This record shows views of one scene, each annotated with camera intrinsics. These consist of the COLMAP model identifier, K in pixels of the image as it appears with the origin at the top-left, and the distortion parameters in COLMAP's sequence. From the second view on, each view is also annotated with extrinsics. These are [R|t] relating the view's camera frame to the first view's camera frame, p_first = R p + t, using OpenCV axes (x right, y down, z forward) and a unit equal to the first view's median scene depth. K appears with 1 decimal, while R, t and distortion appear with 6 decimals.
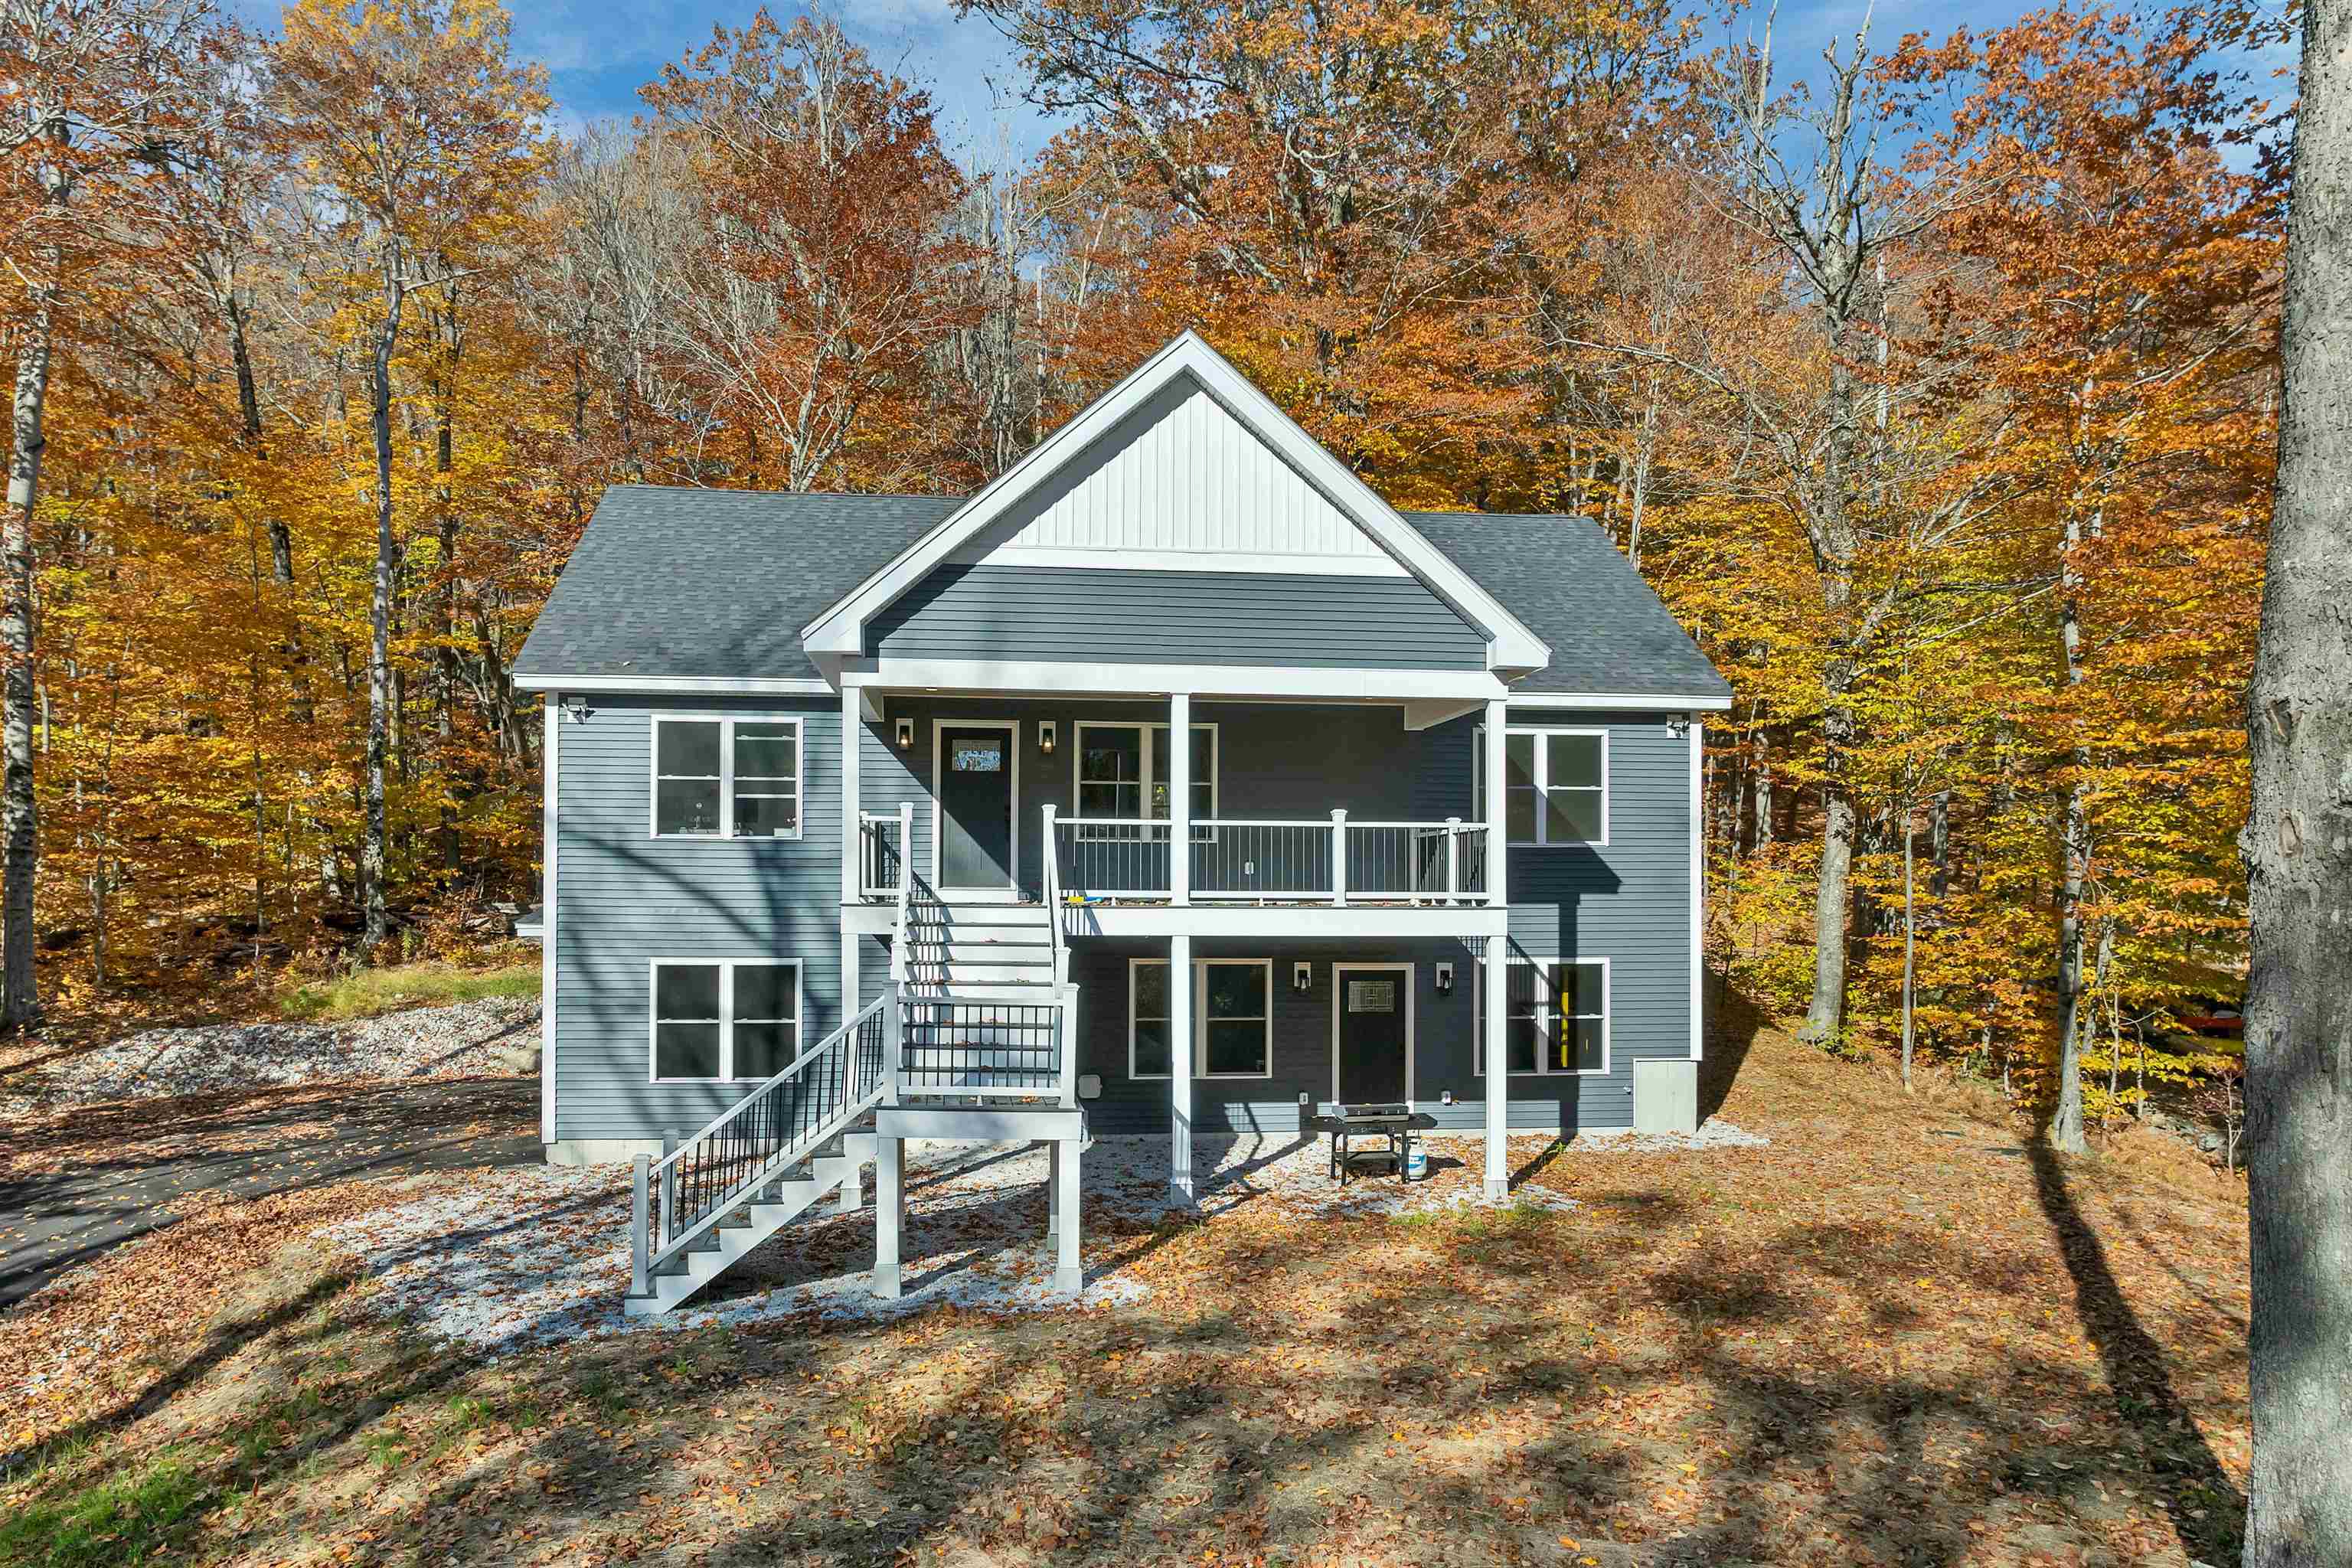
lens RADIAL K [[1701.2, 0, 1183.7], [0, 1701.2, 897.2], [0, 0, 1]] dist [-0.022566, -0.004852]
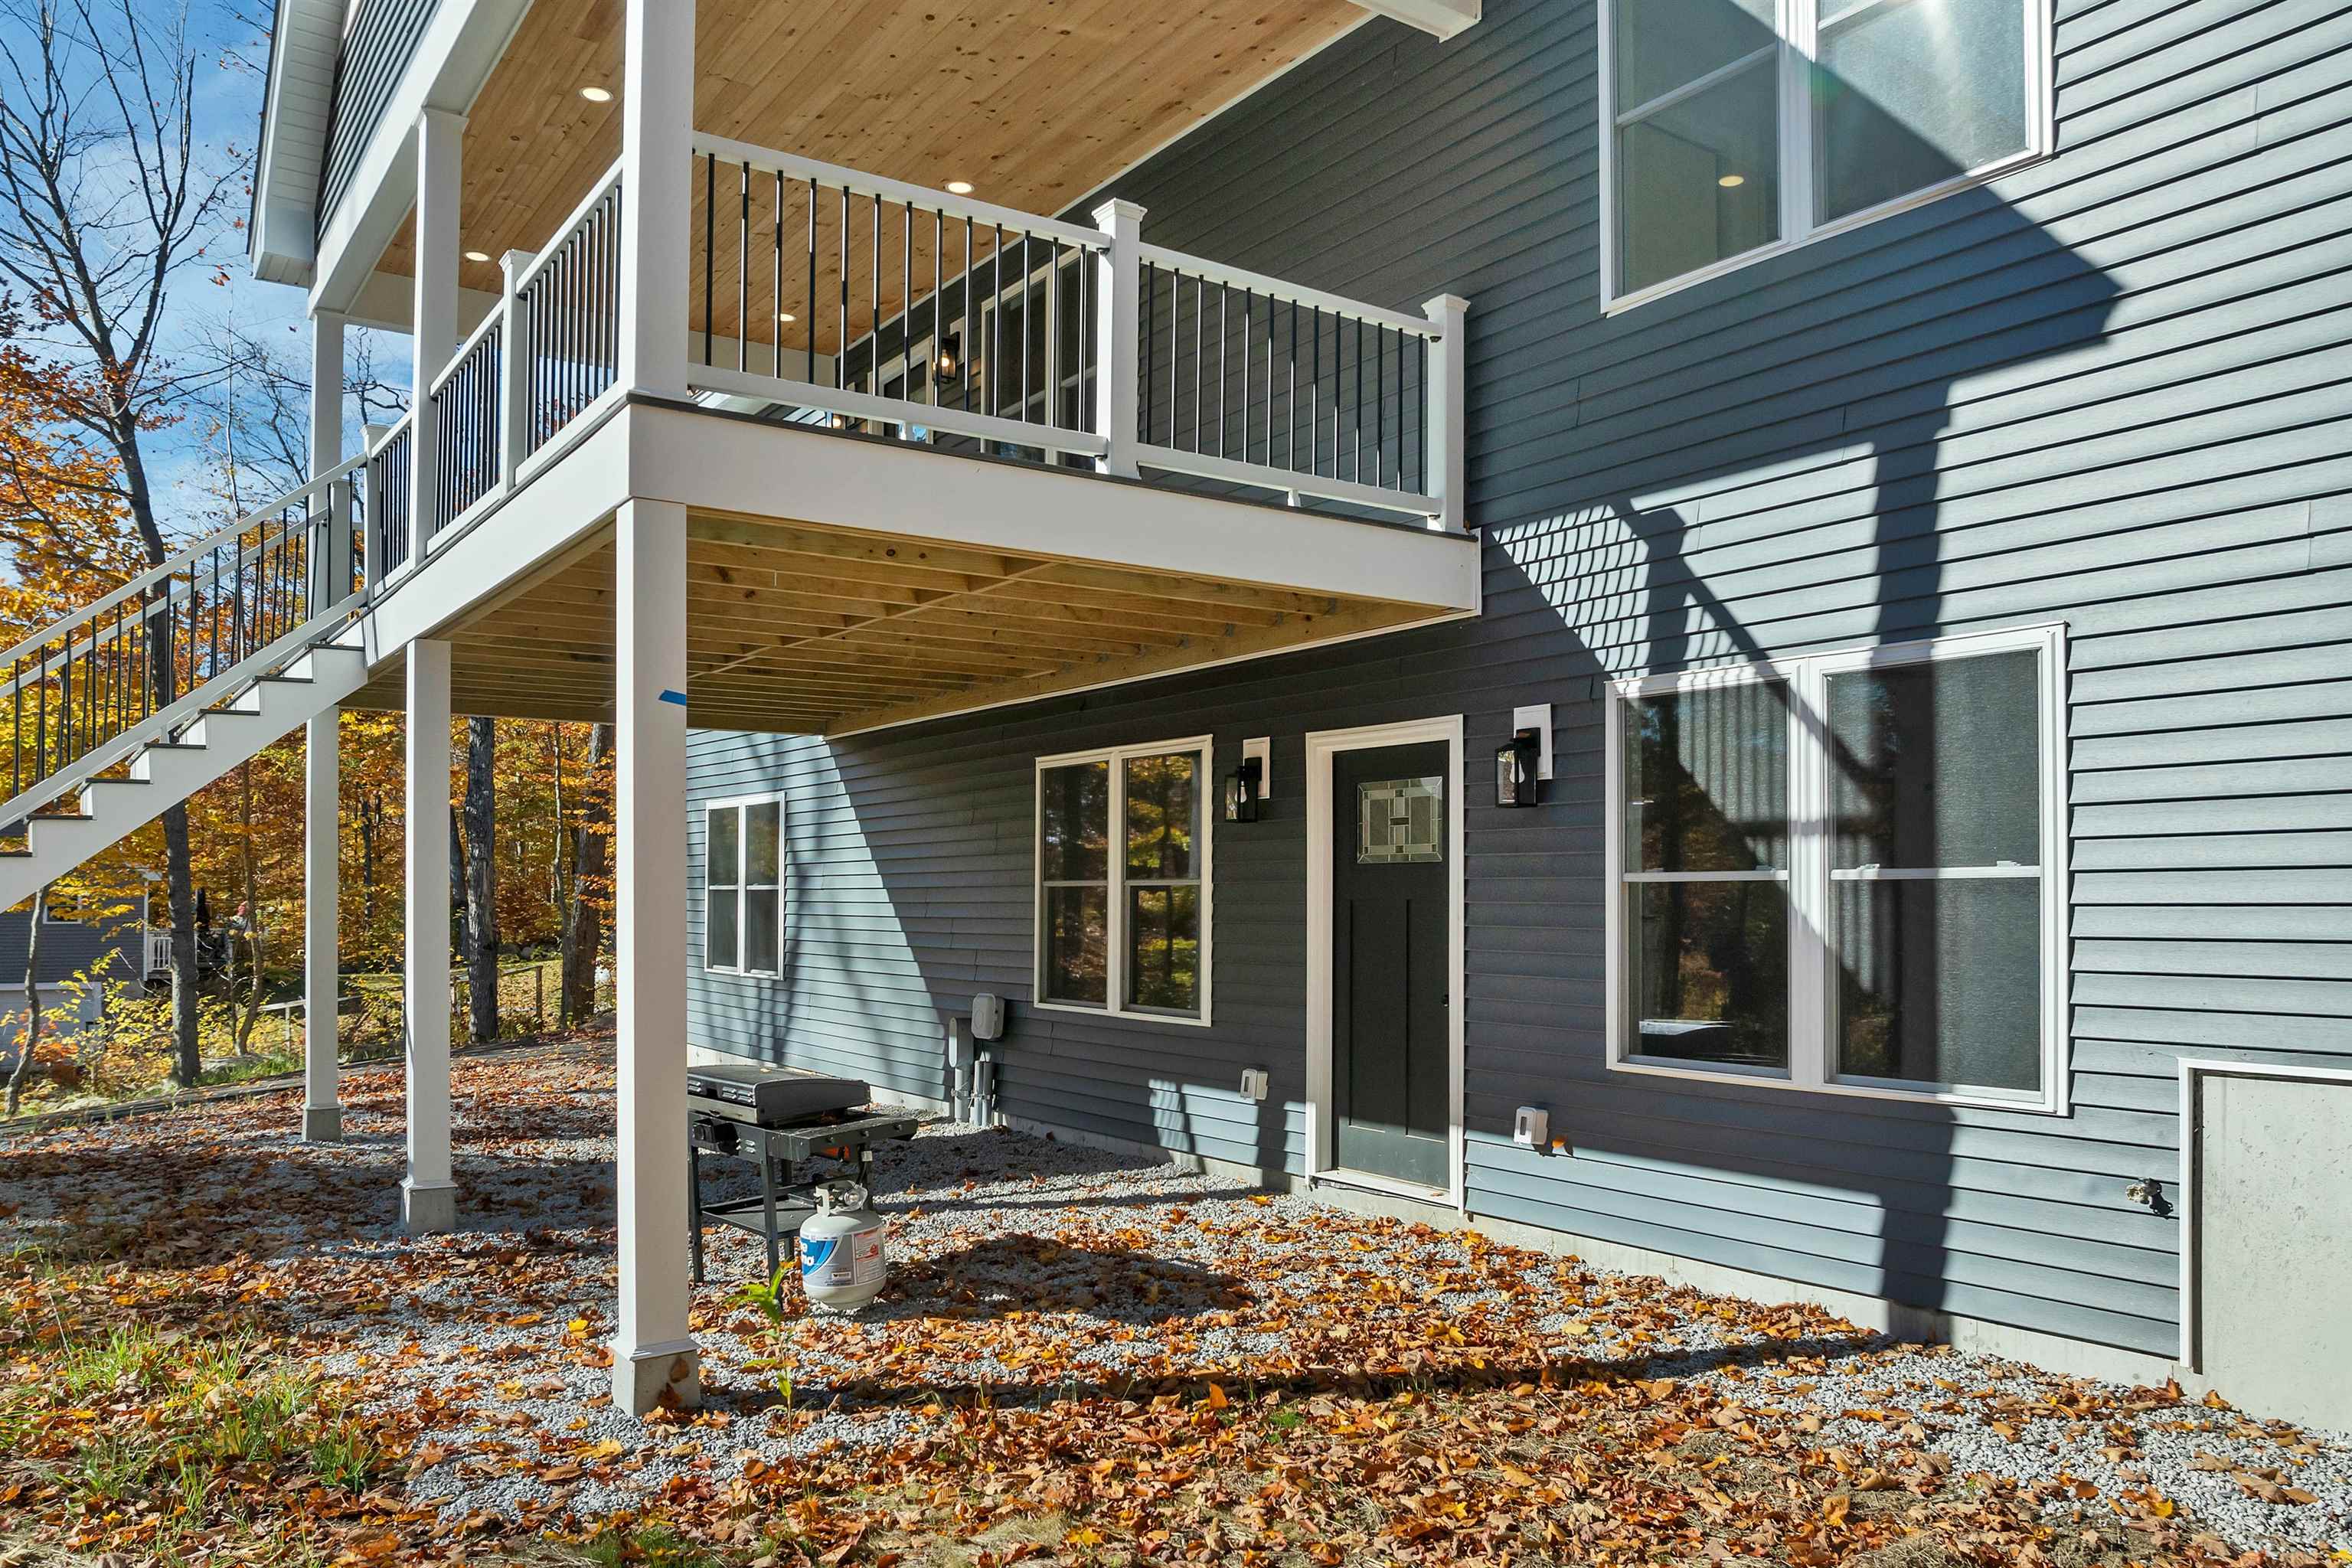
lens RADIAL K [[1701.2, 0, 1183.7], [0, 1701.2, 897.2], [0, 0, 1]] dist [-0.022566, -0.004852]
pose [[0.470570, -0.003093, -0.882357, 0.412906], [0.000775, 0.999995, -0.003092, 0.077131], [0.882362, 0.000771, 0.470570, 0.810883]]
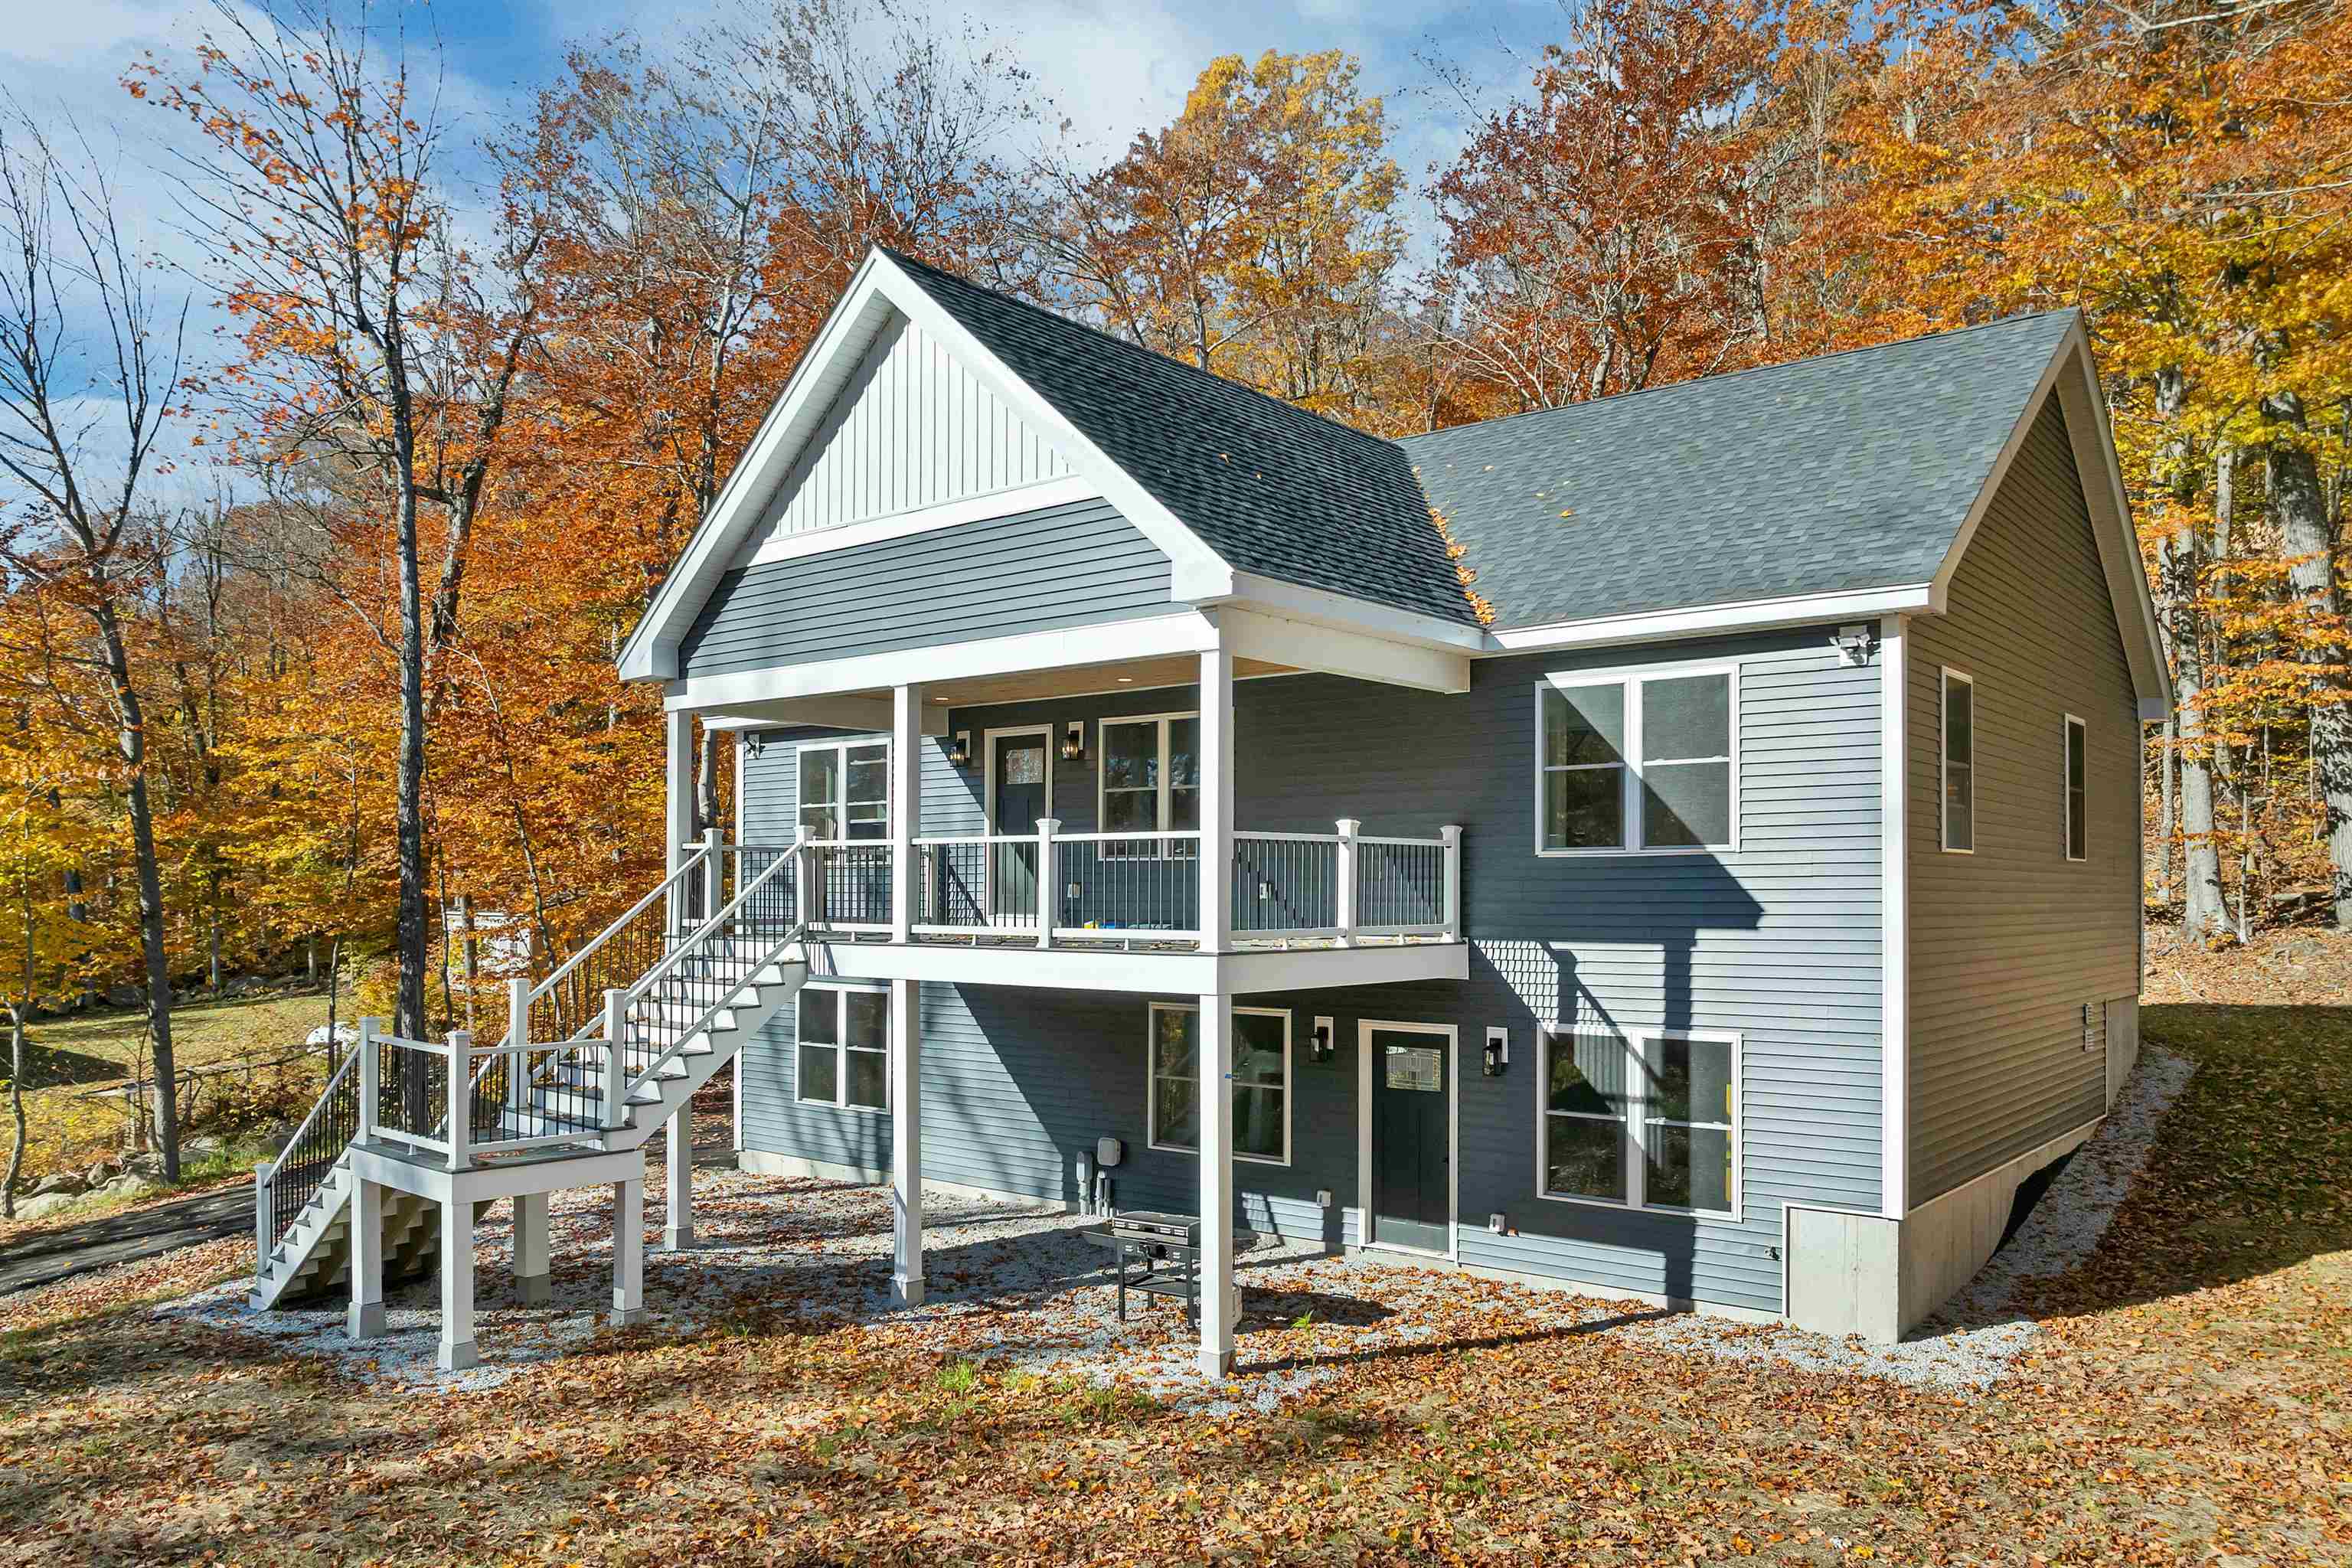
lens RADIAL K [[1701.2, 0, 1183.7], [0, 1701.2, 897.2], [0, 0, 1]] dist [-0.022566, -0.004852]
pose [[0.687204, -0.001564, -0.726463, 0.577605], [0.000205, 0.999998, -0.001960, -0.012976], [0.726464, 0.001198, 0.687203, 0.447186]]
